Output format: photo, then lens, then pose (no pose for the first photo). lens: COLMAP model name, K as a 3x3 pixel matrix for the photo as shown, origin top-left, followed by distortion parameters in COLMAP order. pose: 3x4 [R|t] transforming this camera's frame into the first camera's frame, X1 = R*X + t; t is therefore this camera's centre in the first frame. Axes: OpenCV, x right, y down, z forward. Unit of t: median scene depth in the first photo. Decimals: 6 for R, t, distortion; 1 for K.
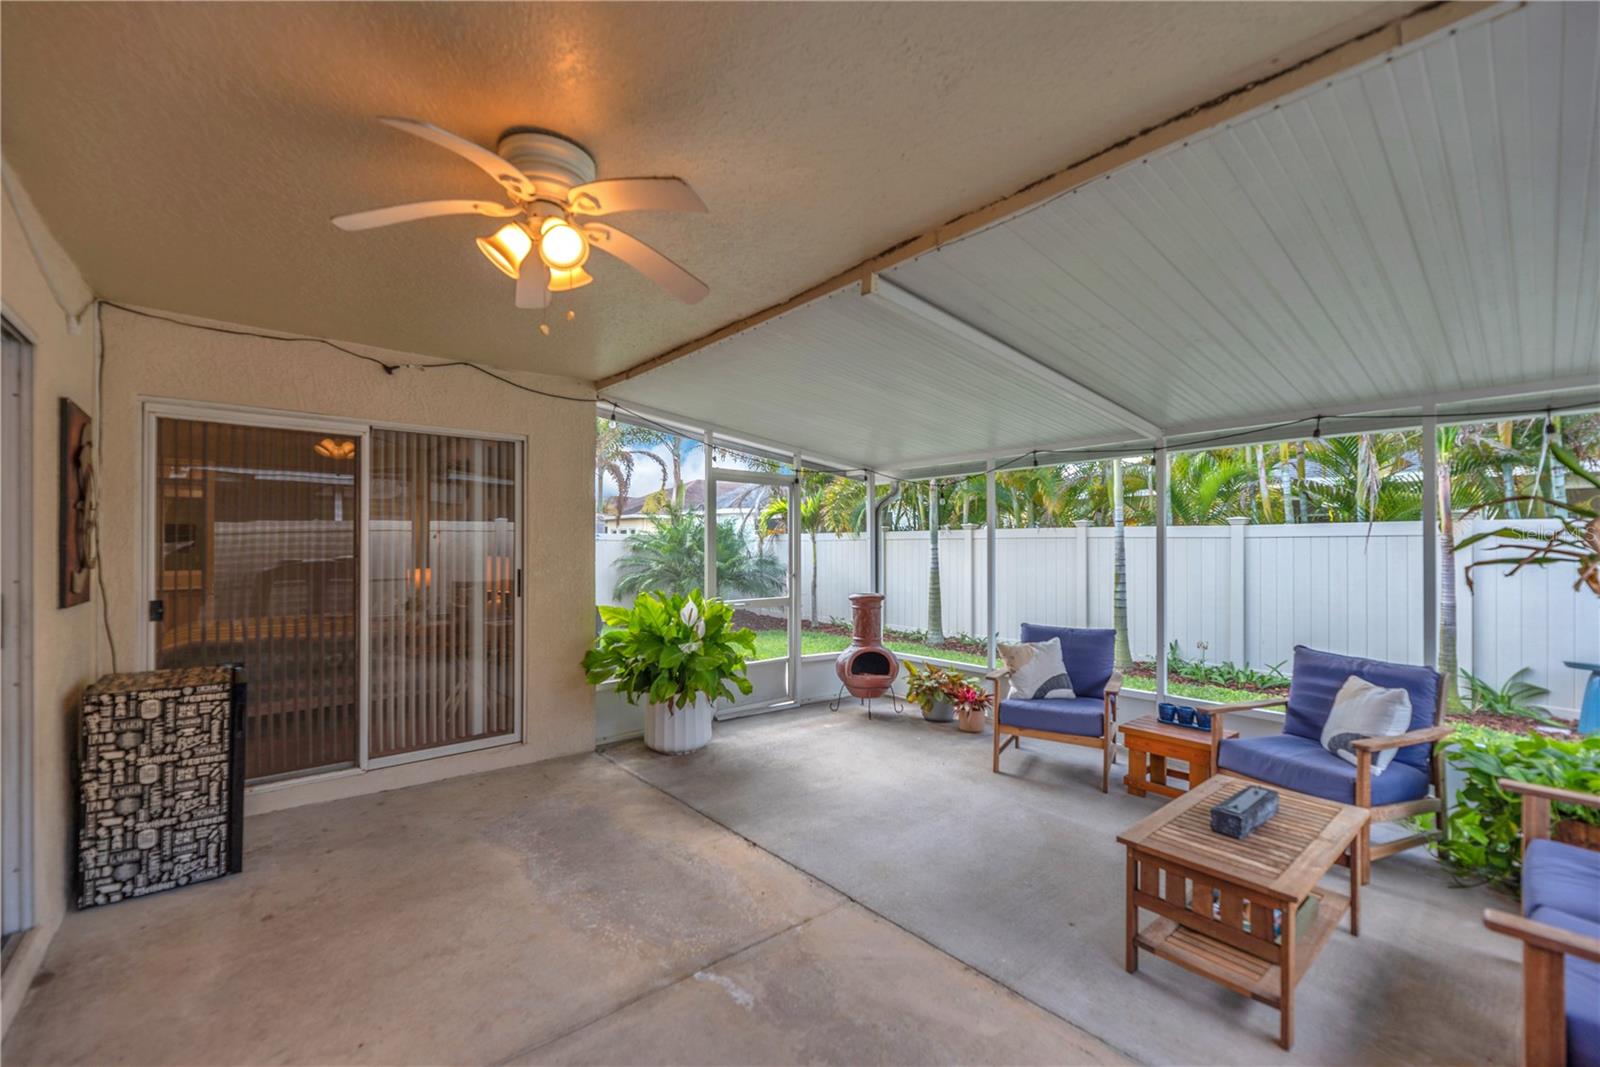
lens RADIAL K [[668.7, 0, 799.8], [0, 668.7, 538.5], [0, 0, 1]] dist [-0.000133, -0.000011]
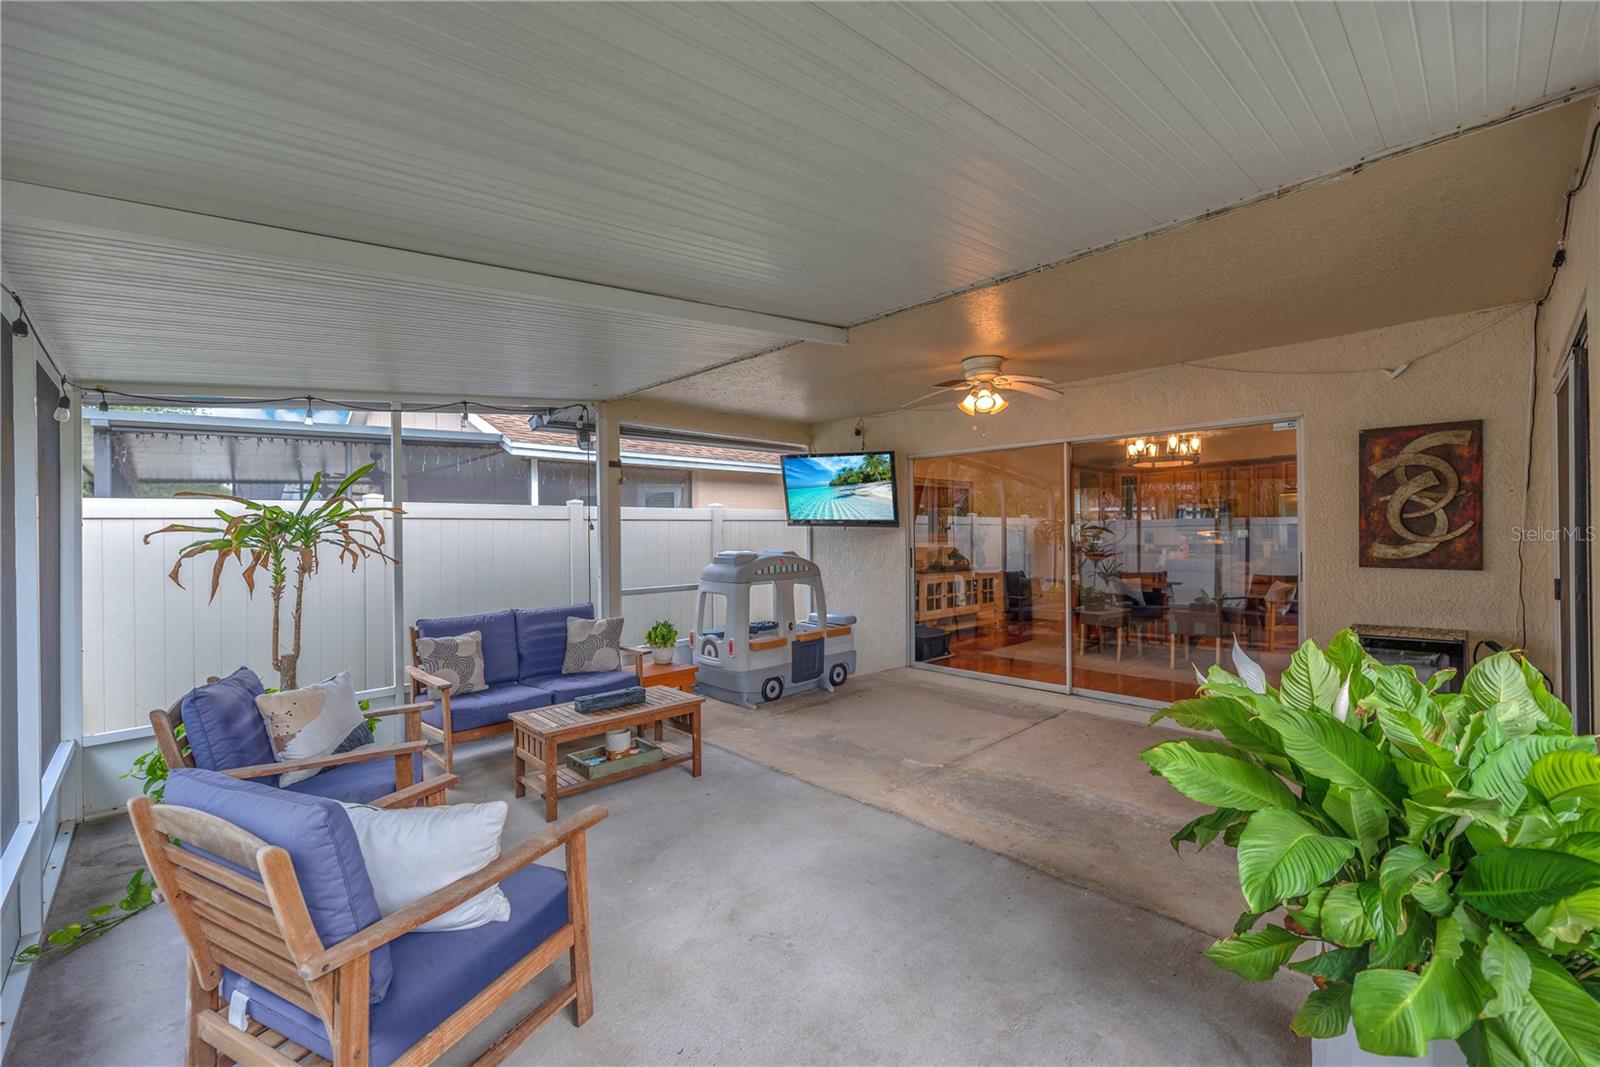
lens RADIAL K [[668.7, 0, 800.0], [0, 668.7, 529.8], [0, 0, 1]] dist [-0.000133, -0.000011]
pose [[-0.998440, 0.011021, -0.054737, 0.301318], [0.011414, 0.999911, -0.006883, 0.022715], [0.054656, -0.007497, -0.998477, 2.639730]]
